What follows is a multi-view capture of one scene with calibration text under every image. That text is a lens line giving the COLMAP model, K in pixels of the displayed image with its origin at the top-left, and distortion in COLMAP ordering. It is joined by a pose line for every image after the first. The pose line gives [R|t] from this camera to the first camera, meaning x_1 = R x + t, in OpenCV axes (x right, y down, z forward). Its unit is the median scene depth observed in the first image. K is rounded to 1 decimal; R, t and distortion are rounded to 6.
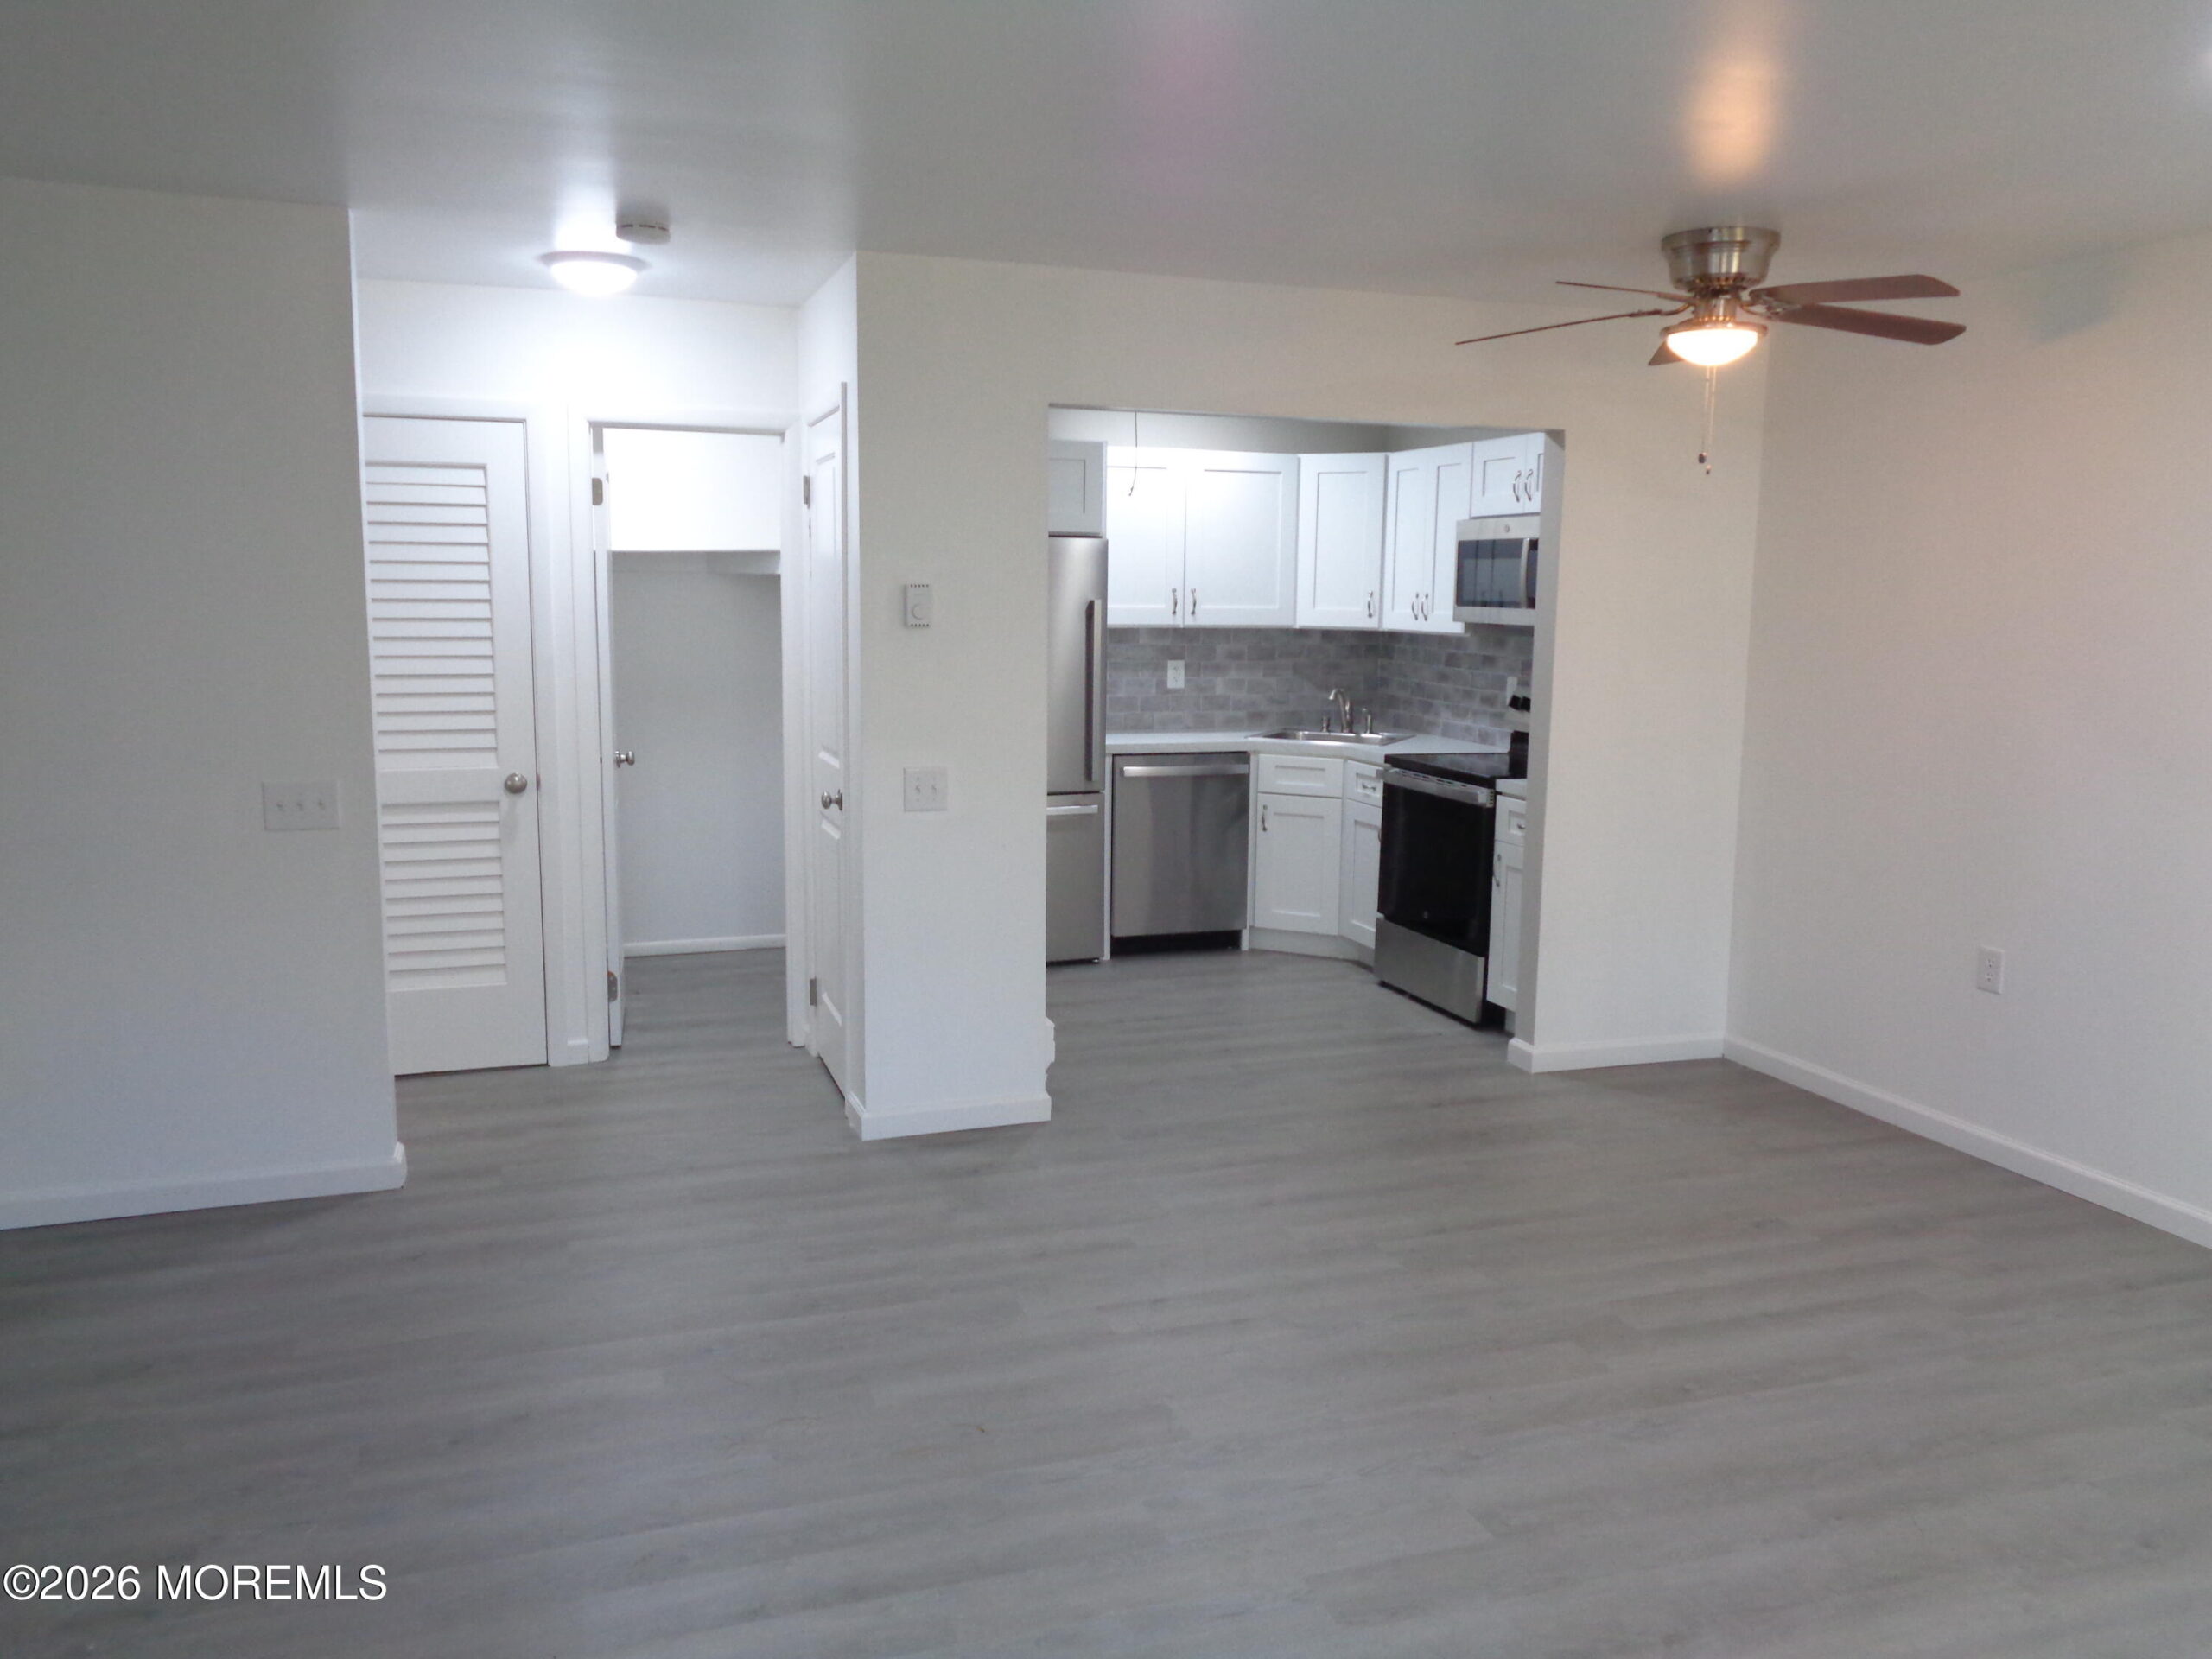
lens RADIAL K [[1686.4, 0, 1097.3], [0, 1686.4, 814.6], [0, 0, 1]] dist [0.000208, 0.025328]
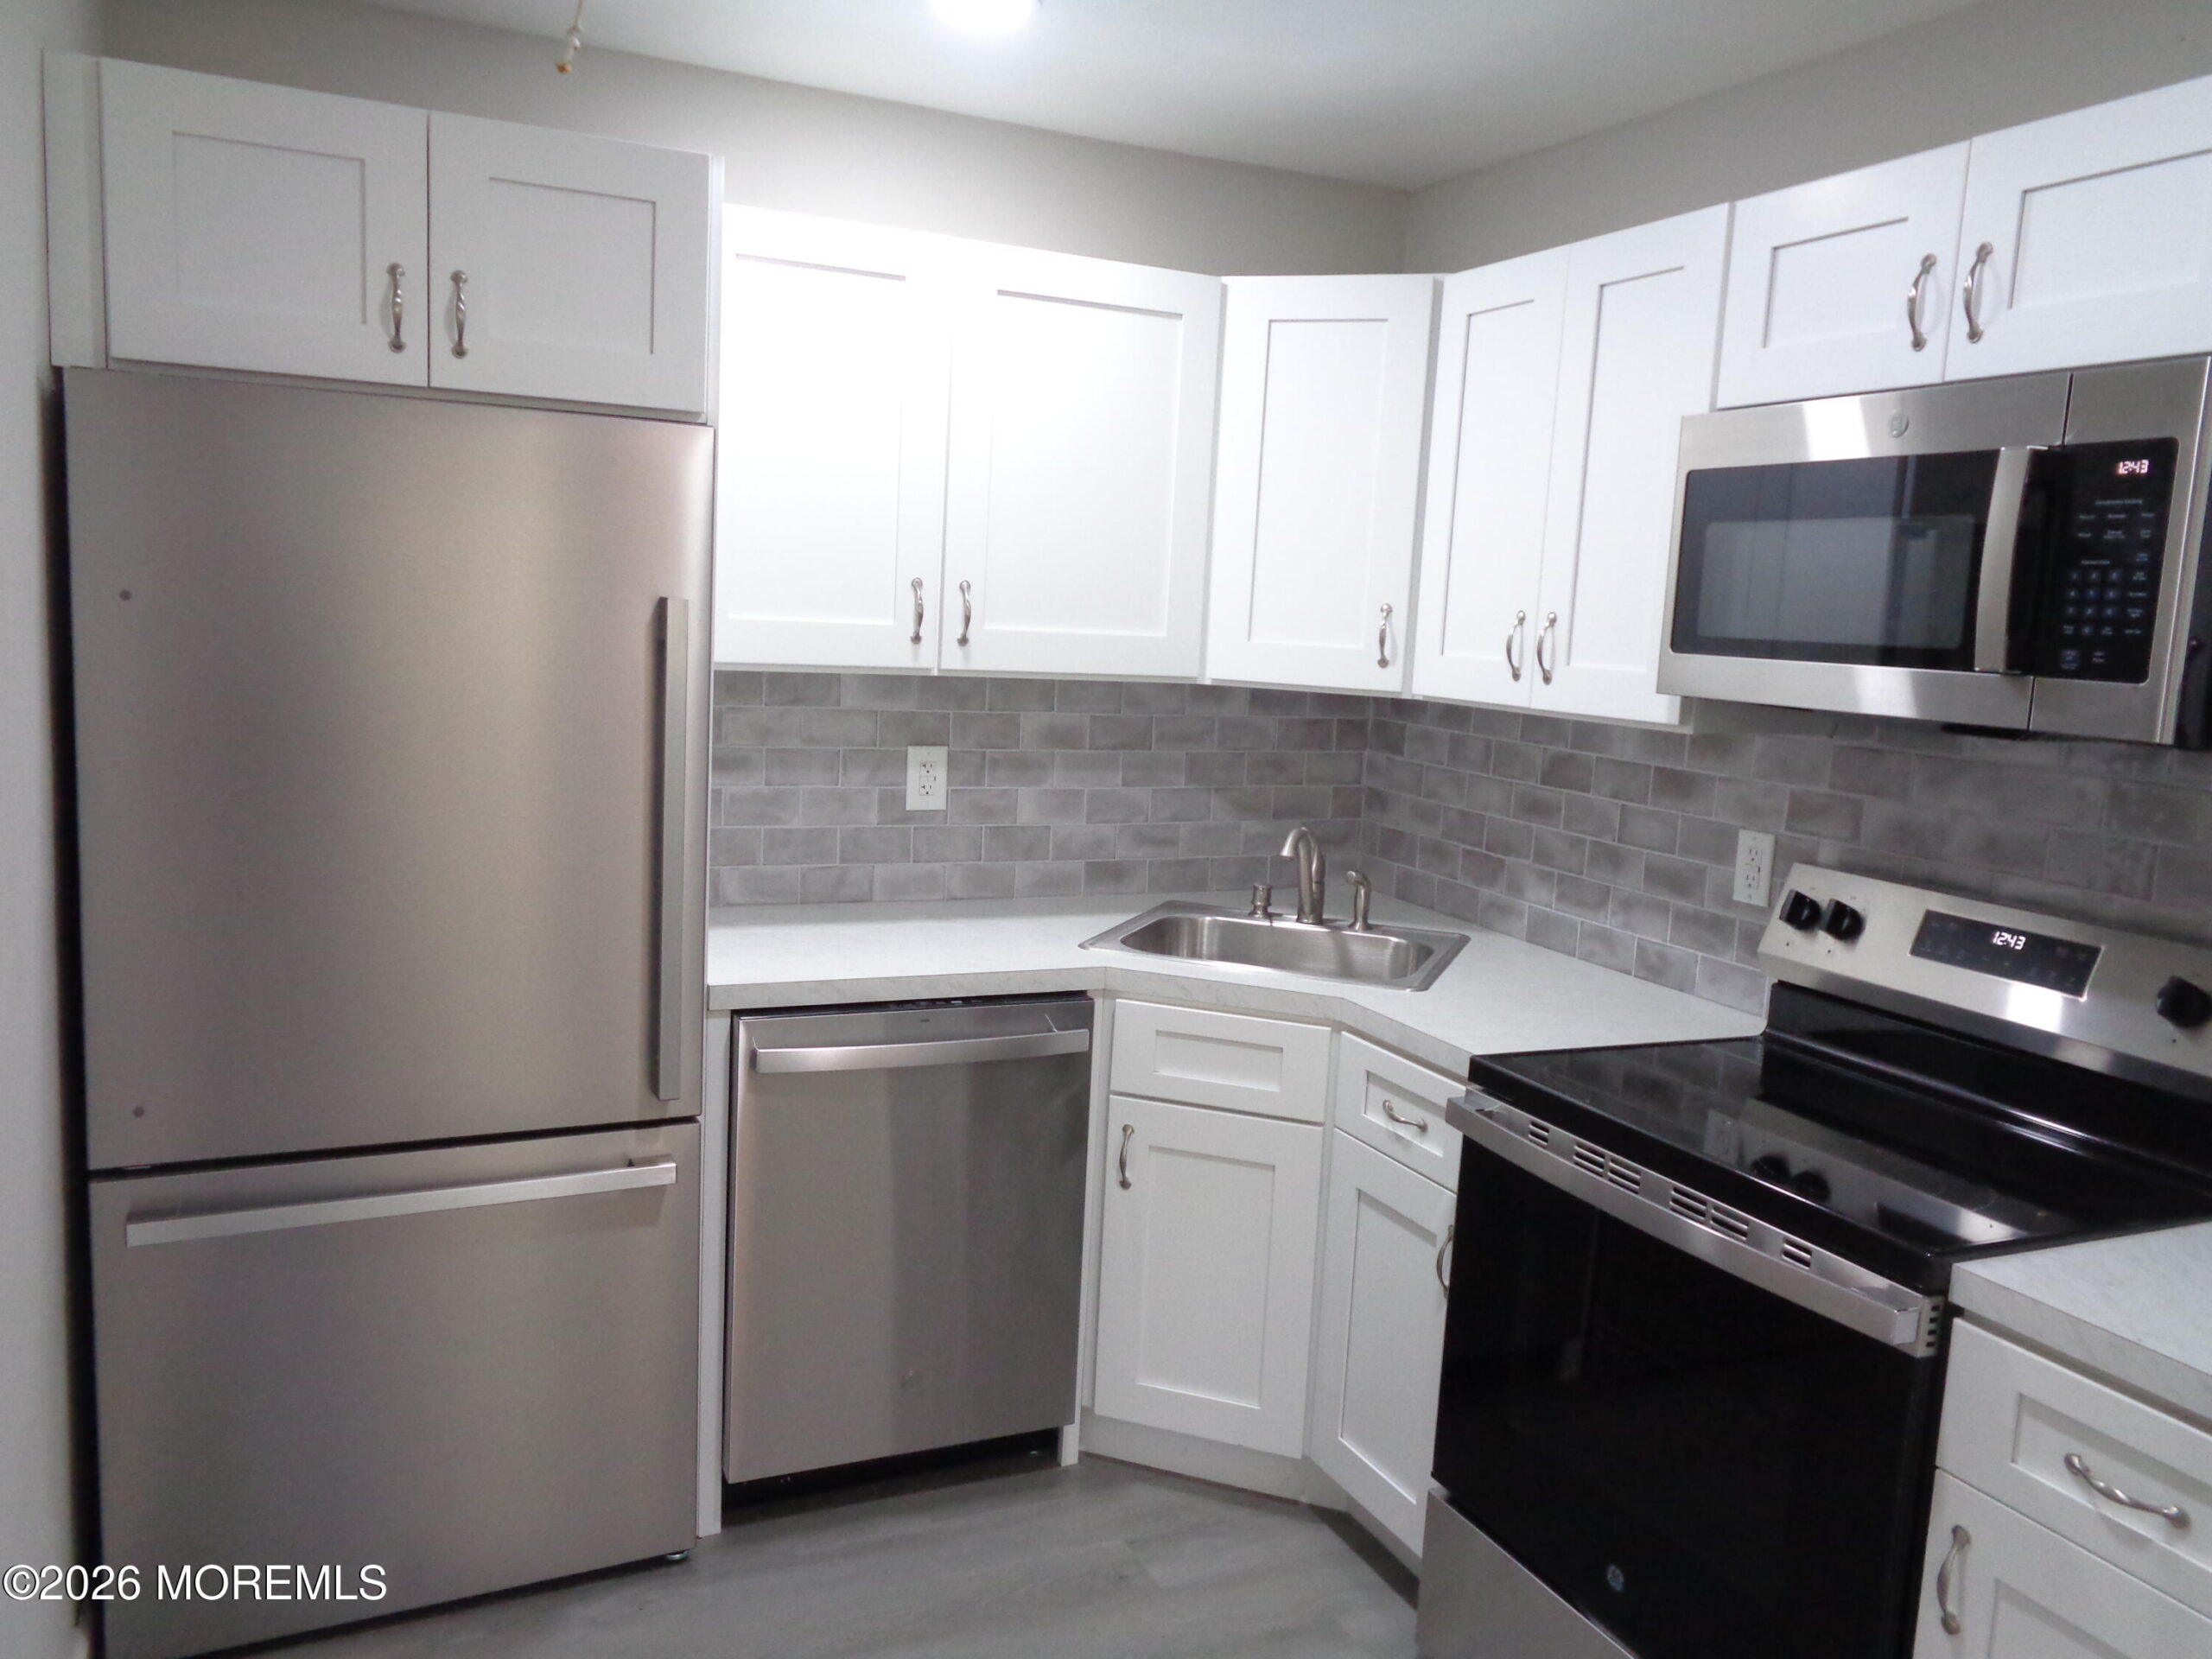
lens RADIAL K [[1661.1, 0, 1102.8], [0, 1661.1, 816.4], [0, 0, 1]] dist [0.008966, 0.005777]
pose [[0.993973, 0.024471, 0.106858, 0.048541], [-0.023801, 0.999688, -0.007540, -0.074703], [-0.107009, 0.004951, 0.994246, 0.595055]]
